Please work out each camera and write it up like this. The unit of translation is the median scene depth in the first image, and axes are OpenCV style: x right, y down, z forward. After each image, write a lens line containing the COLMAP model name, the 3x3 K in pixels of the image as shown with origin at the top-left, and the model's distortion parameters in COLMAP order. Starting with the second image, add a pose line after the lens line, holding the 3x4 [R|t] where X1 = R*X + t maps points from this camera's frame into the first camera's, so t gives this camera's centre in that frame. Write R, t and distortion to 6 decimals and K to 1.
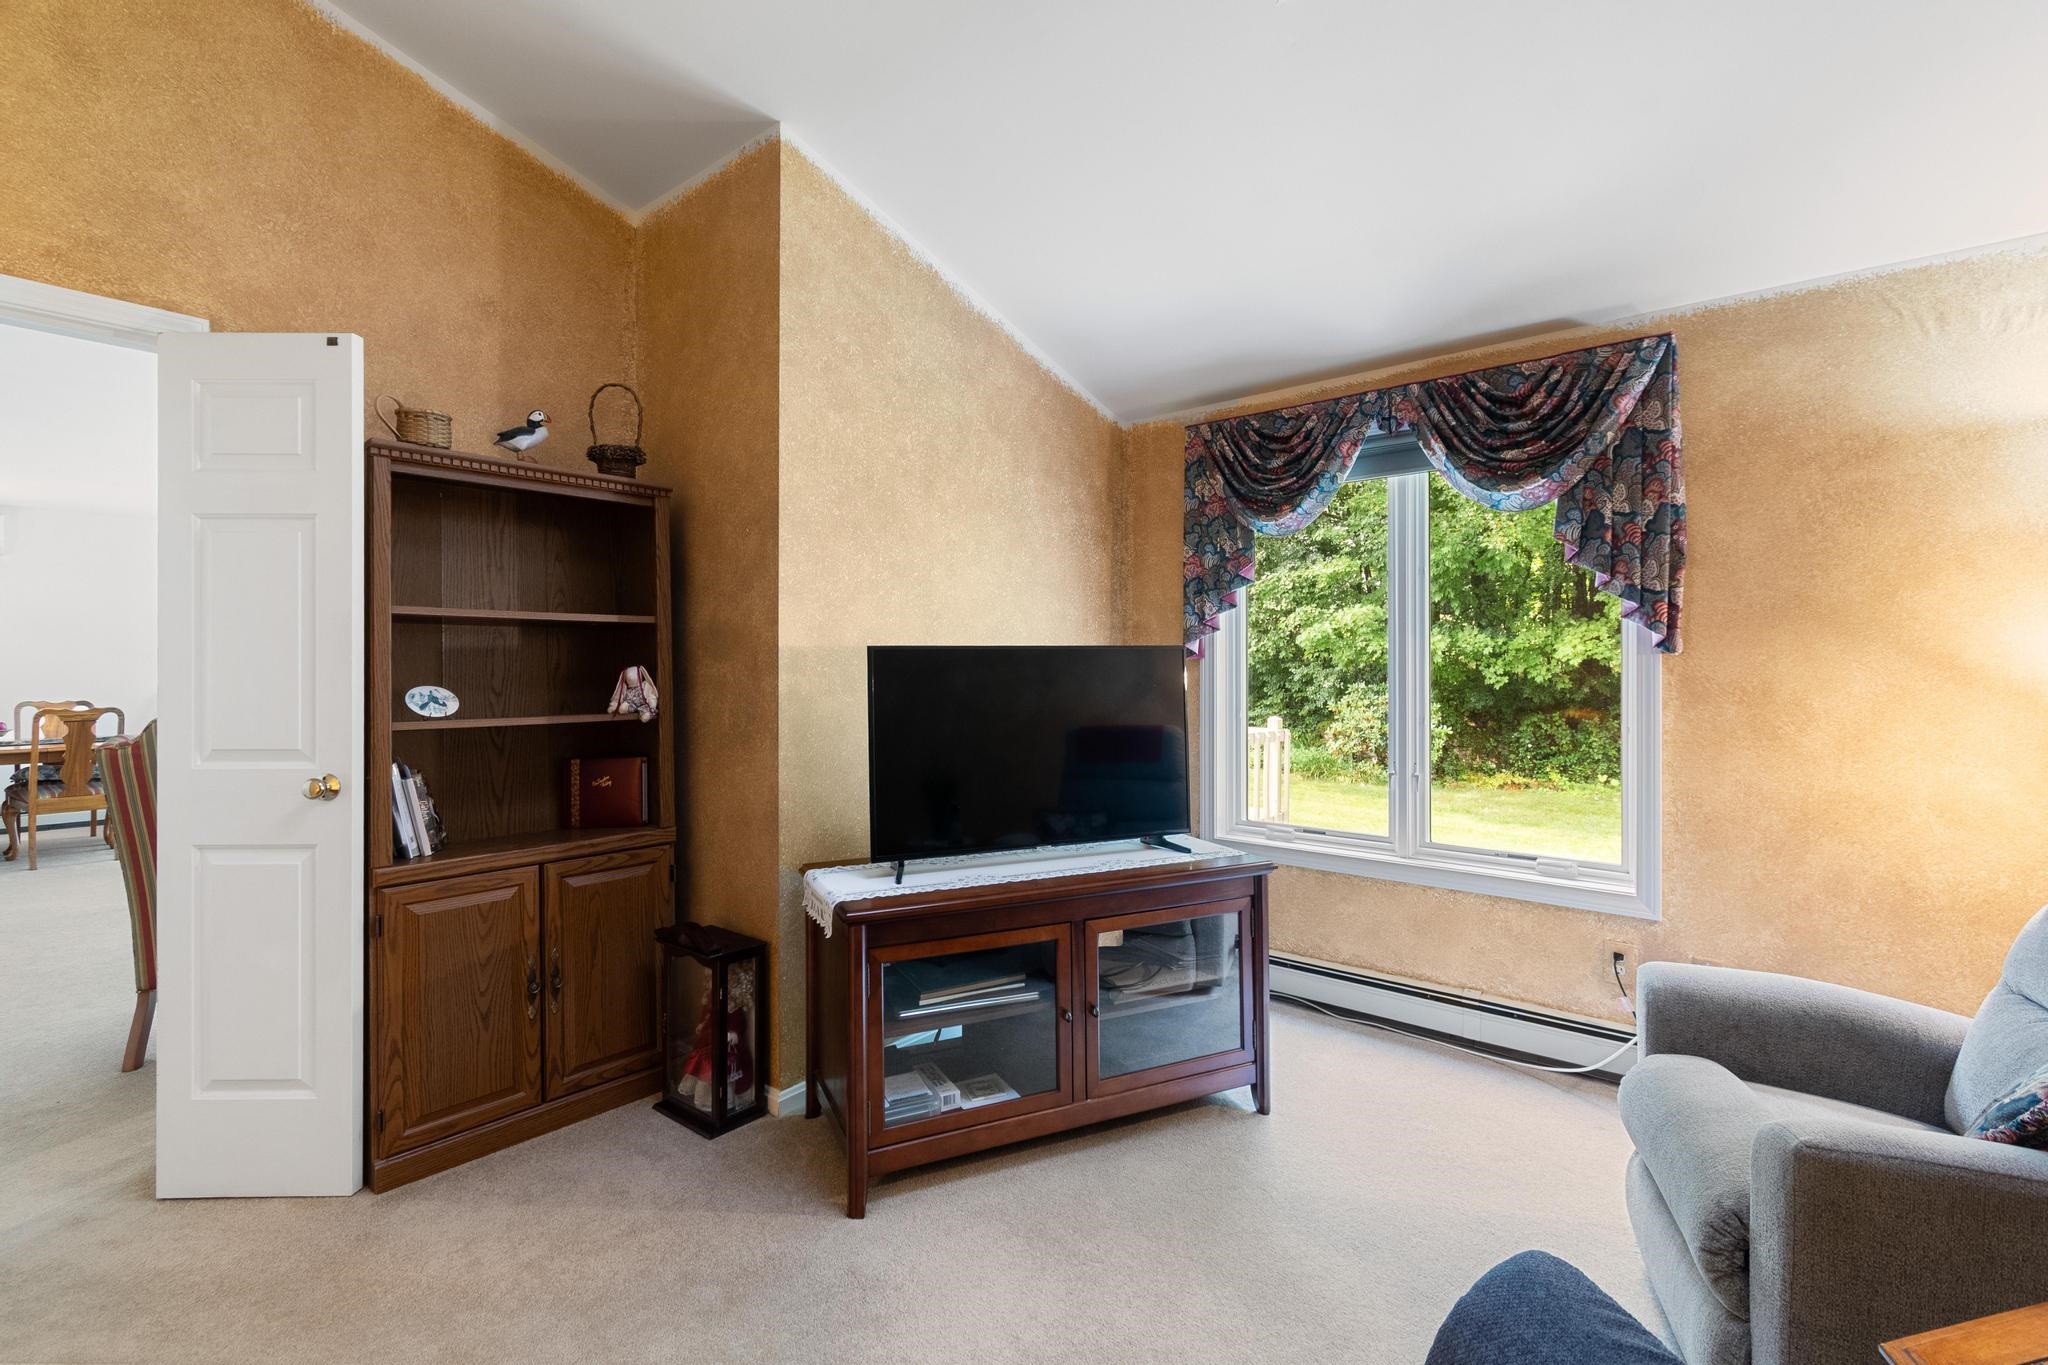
lens RADIAL K [[933.9, 0, 1029.1], [0, 933.9, 663.2], [0, 0, 1]] dist [-0.001256, -0.000047]
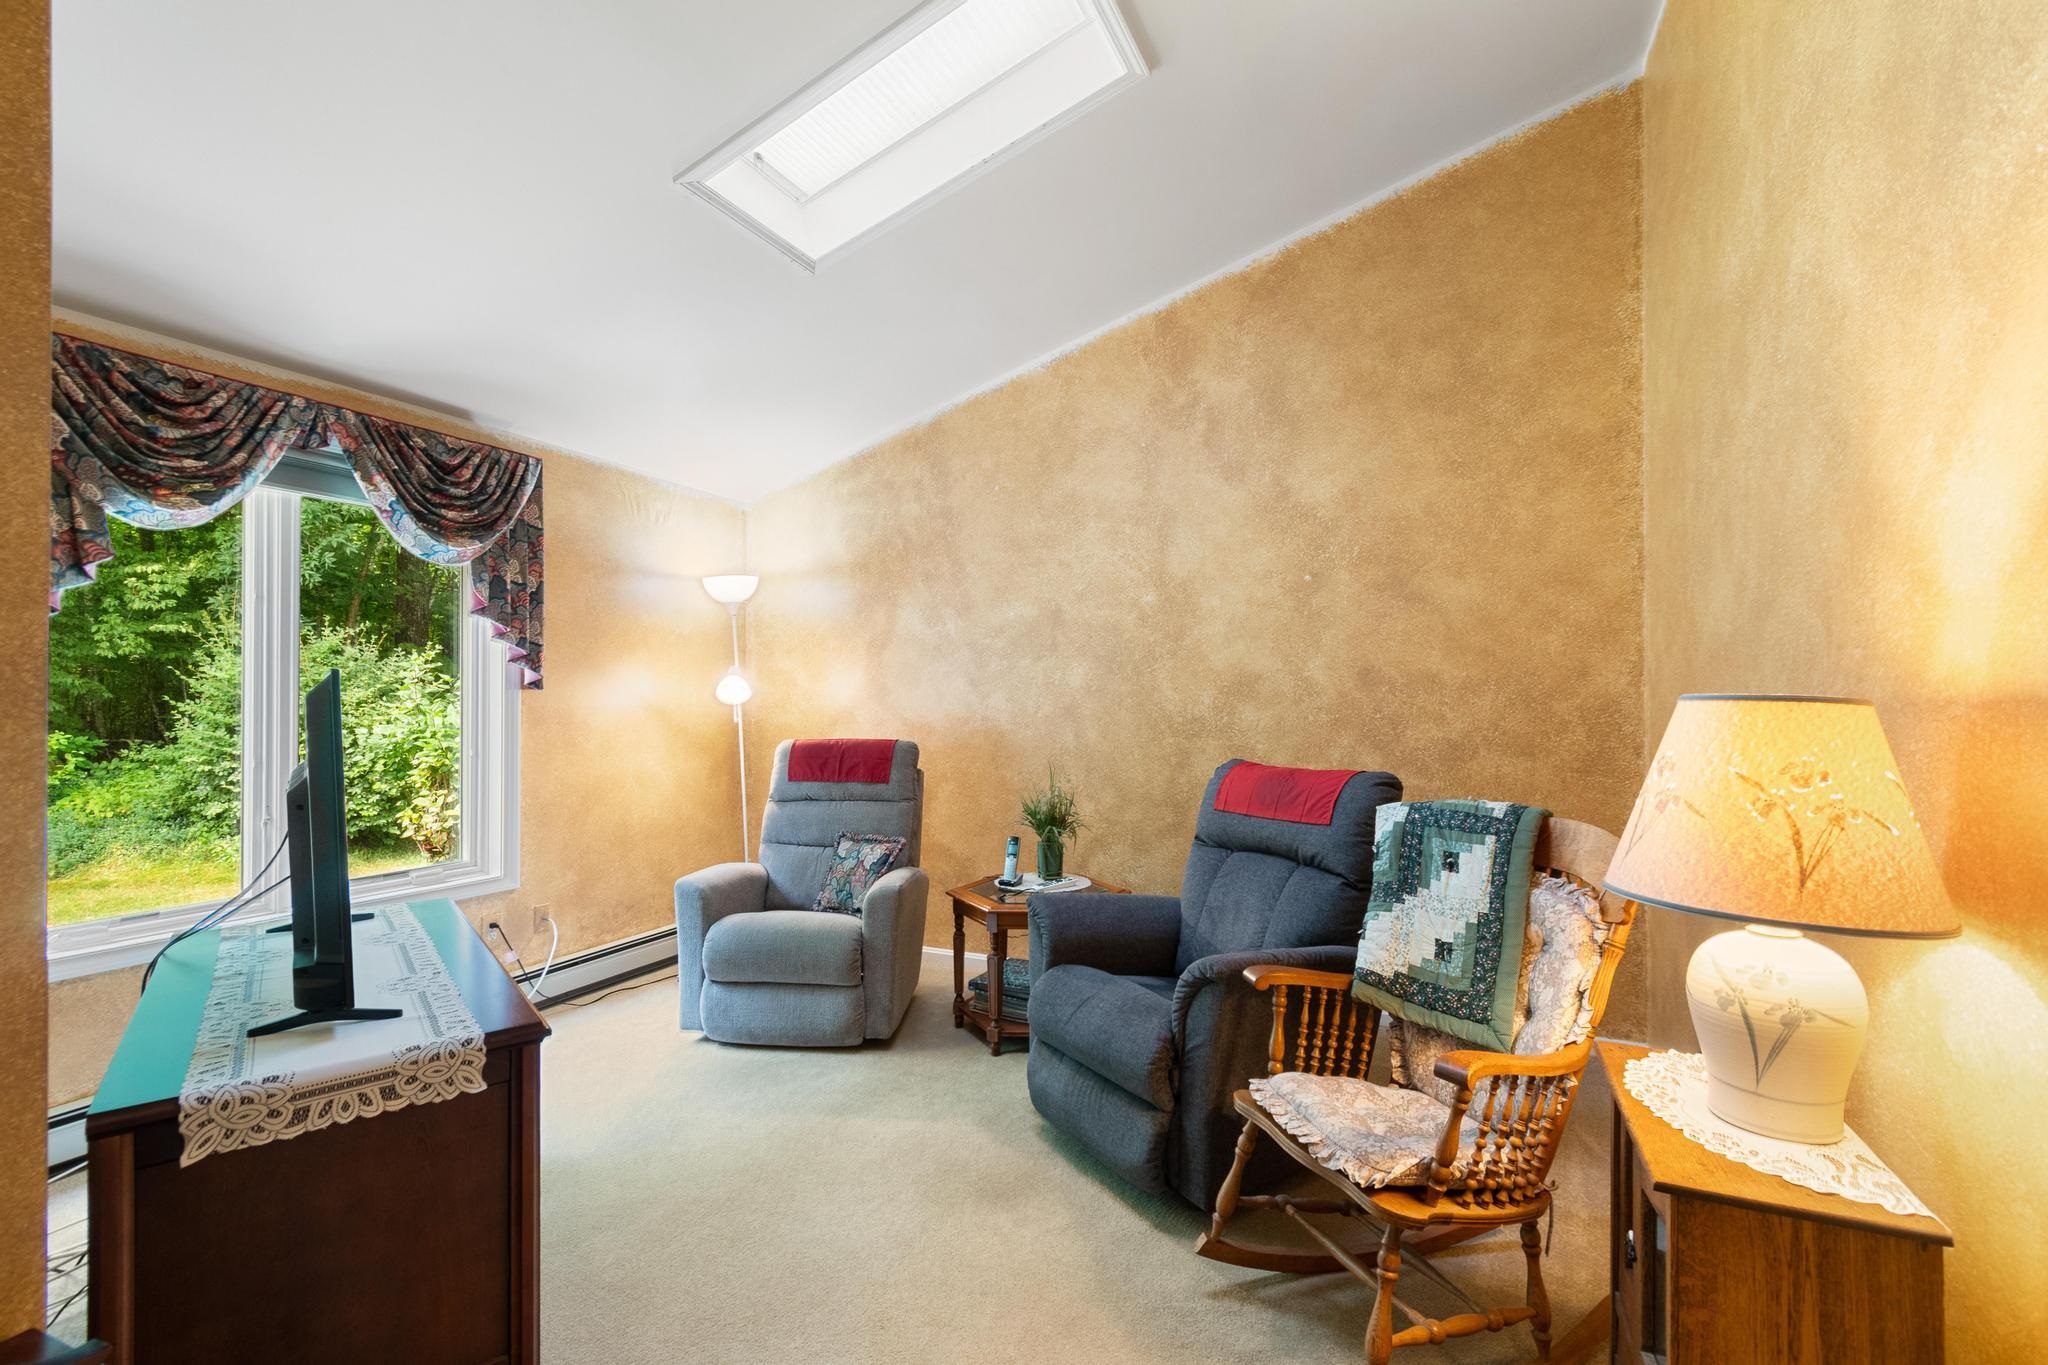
lens RADIAL K [[907.8, 0, 1041.4], [0, 907.8, 683.9], [0, 0, 1]] dist [-0.002331, -0.000124]
pose [[-0.291464, 0.014069, 0.956478, -0.771660], [-0.000232, 0.999891, -0.014778, 0.001252], [-0.956582, -0.004529, -0.291429, 0.638840]]
